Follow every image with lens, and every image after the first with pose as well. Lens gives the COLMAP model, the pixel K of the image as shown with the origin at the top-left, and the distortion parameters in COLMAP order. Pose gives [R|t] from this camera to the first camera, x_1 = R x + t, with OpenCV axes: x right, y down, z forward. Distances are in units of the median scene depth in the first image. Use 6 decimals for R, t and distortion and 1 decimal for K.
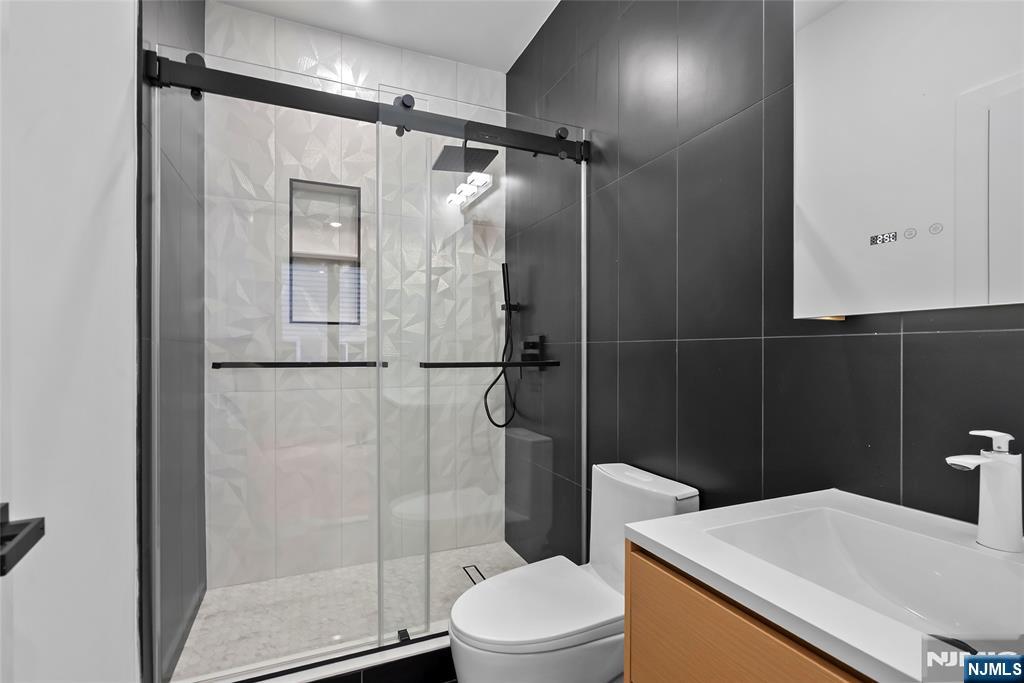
lens RADIAL K [[456.1, 0, 505.1], [0, 456.1, 351.7], [0, 0, 1]] dist [-0.004405, -0.000925]
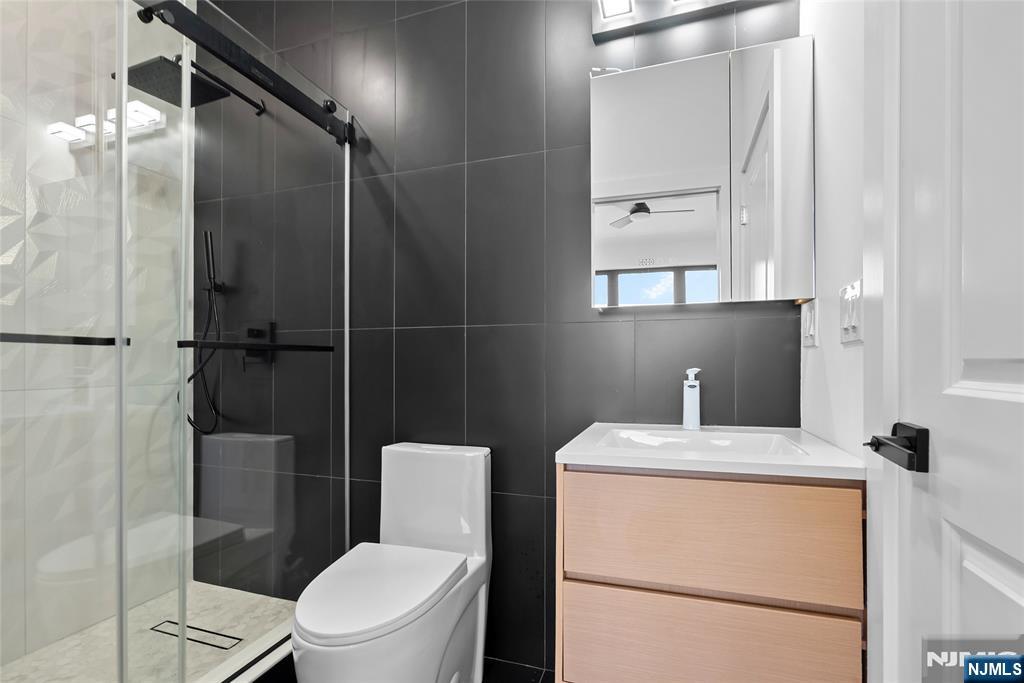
lens RADIAL K [[456.1, 0, 495.9], [0, 456.1, 362.4], [0, 0, 1]] dist [-0.004405, -0.000925]
pose [[0.671224, -0.003601, 0.741246, -0.302594], [0.003475, 0.999992, 0.001711, 0.045441], [-0.741246, 0.001427, 0.671232, 0.096516]]
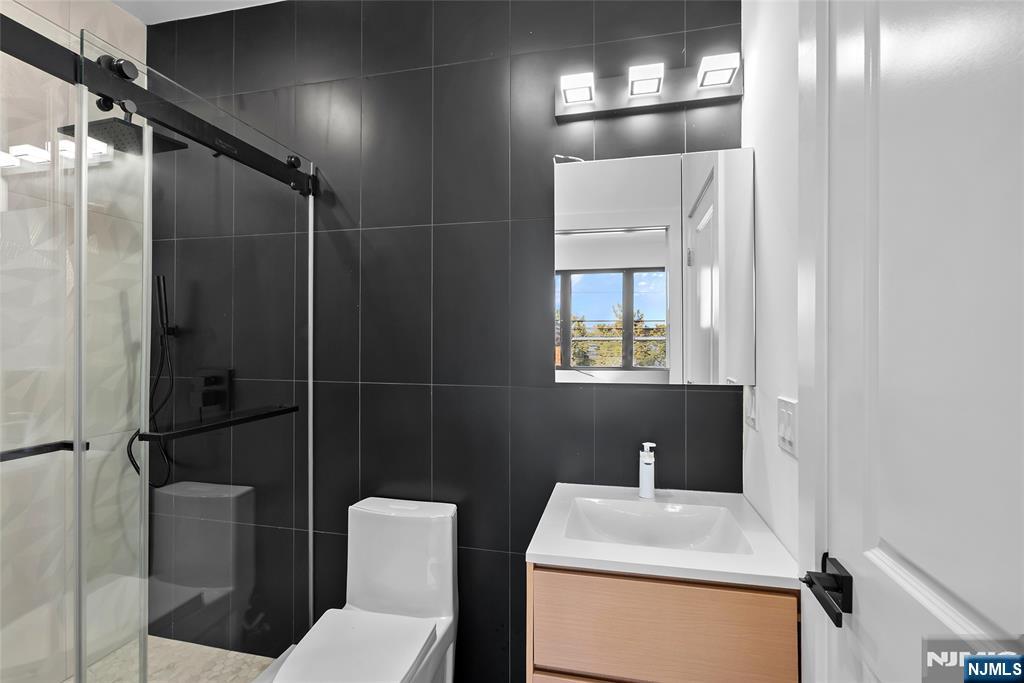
lens RADIAL K [[456.1, 0, 491.9], [0, 456.1, 335.0], [0, 0, 1]] dist [-0.004405, -0.000925]
pose [[0.600091, 0.000099, 0.799932, -0.333969], [0.004786, 0.999982, -0.003714, -0.101930], [-0.799917, 0.006057, 0.600080, 0.096579]]
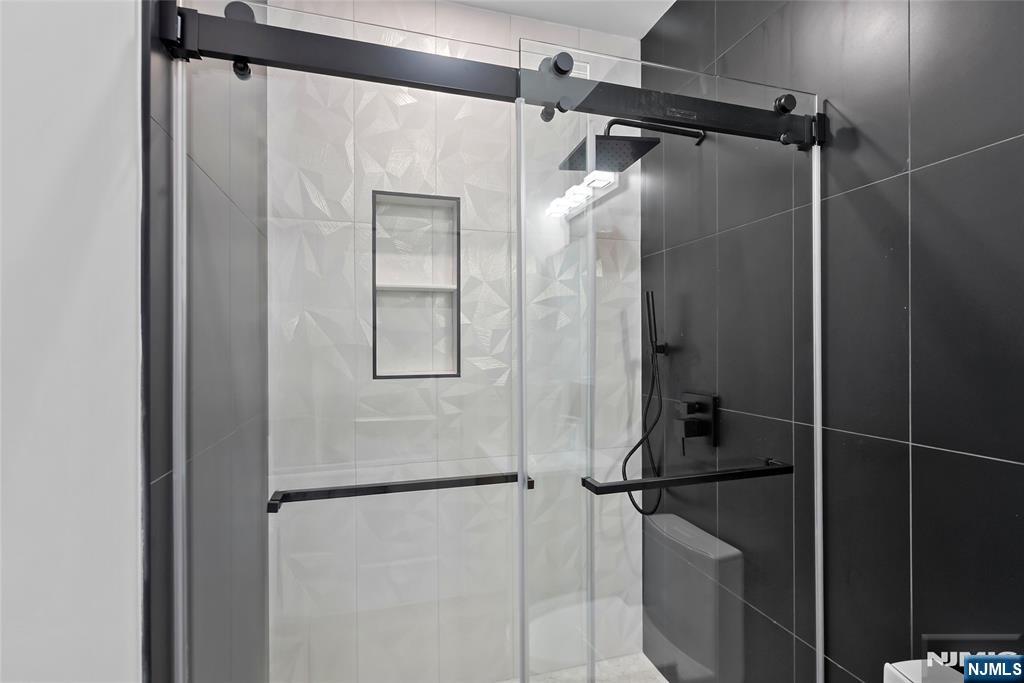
lens RADIAL K [[456.1, 0, 515.5], [0, 456.1, 344.9], [0, 0, 1]] dist [-0.004405, -0.000925]
pose [[0.993971, -0.007569, -0.109378, -0.161473], [0.006881, 0.999954, -0.006664, -0.121161], [0.109423, 0.005871, 0.993978, 0.282834]]
